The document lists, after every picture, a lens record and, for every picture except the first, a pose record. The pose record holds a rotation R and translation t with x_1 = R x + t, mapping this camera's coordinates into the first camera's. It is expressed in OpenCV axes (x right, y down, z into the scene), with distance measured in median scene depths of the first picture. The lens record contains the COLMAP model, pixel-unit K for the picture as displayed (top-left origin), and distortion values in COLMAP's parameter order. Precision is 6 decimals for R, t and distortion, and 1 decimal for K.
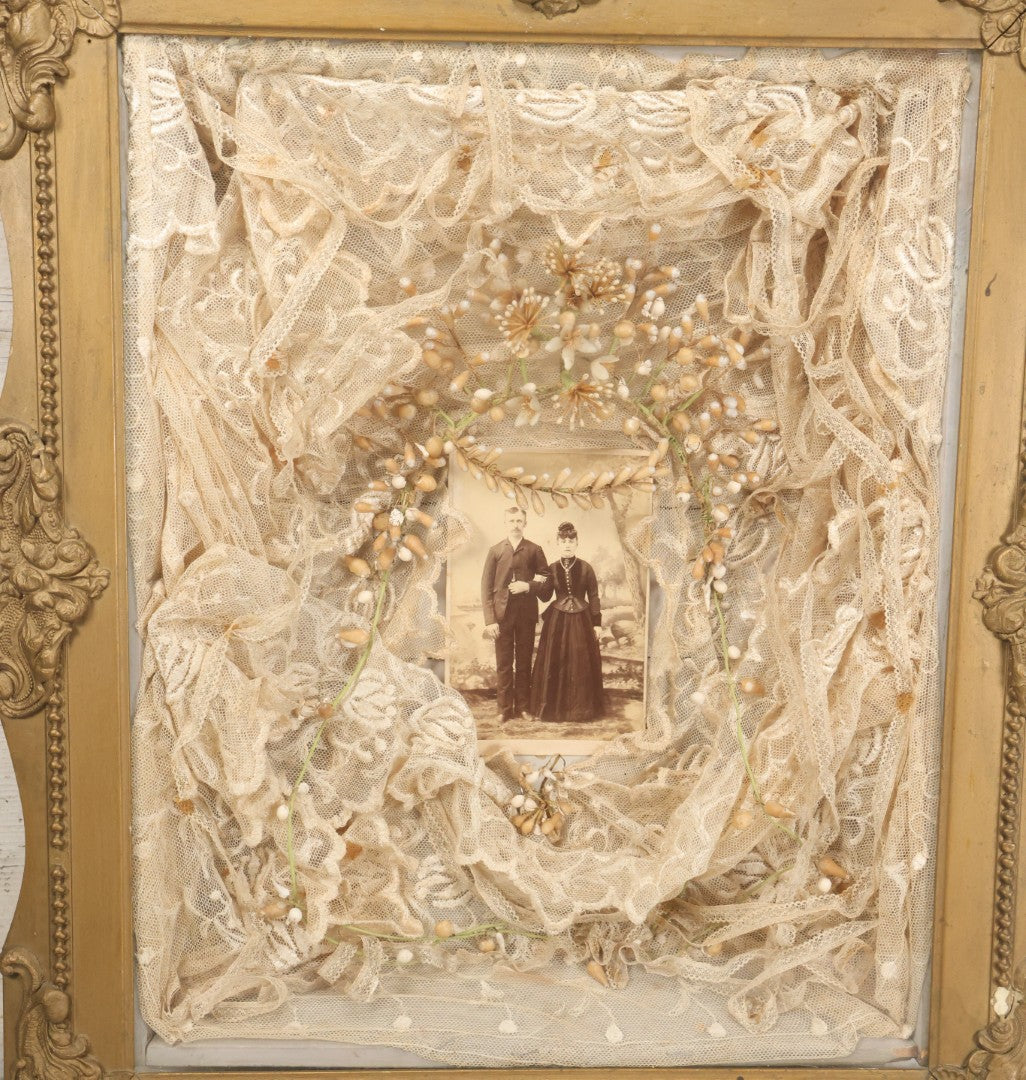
lens RADIAL K [[1799.7, 0, 526.6], [0, 1799.7, 563.2], [0, 0, 1]] dist [0.087209, 0.082381]
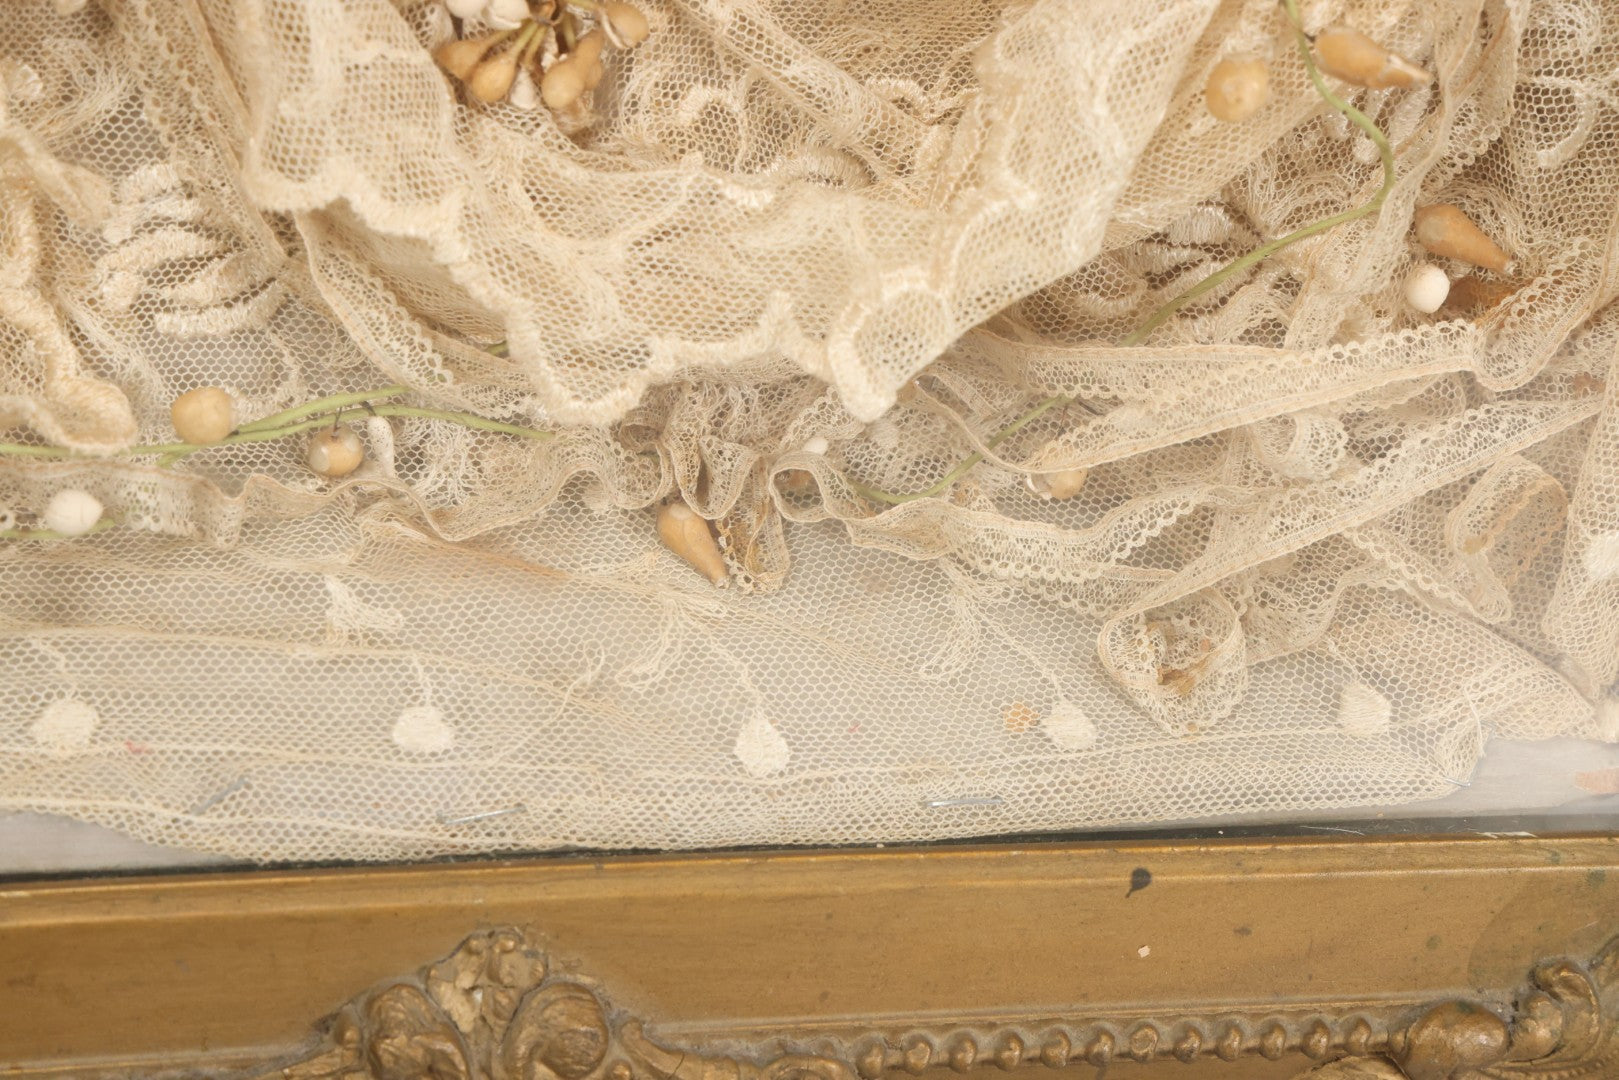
lens RADIAL K [[3376.0, 0, 834.5], [0, 3376.0, 522.1], [0, 0, 1]] dist [0.238880, -0.304055]
pose [[0.976890, -0.003917, 0.213708, -0.067781], [-0.065156, 0.946790, 0.315189, 0.037812], [-0.203572, -0.321829, 0.924654, 0.478887]]
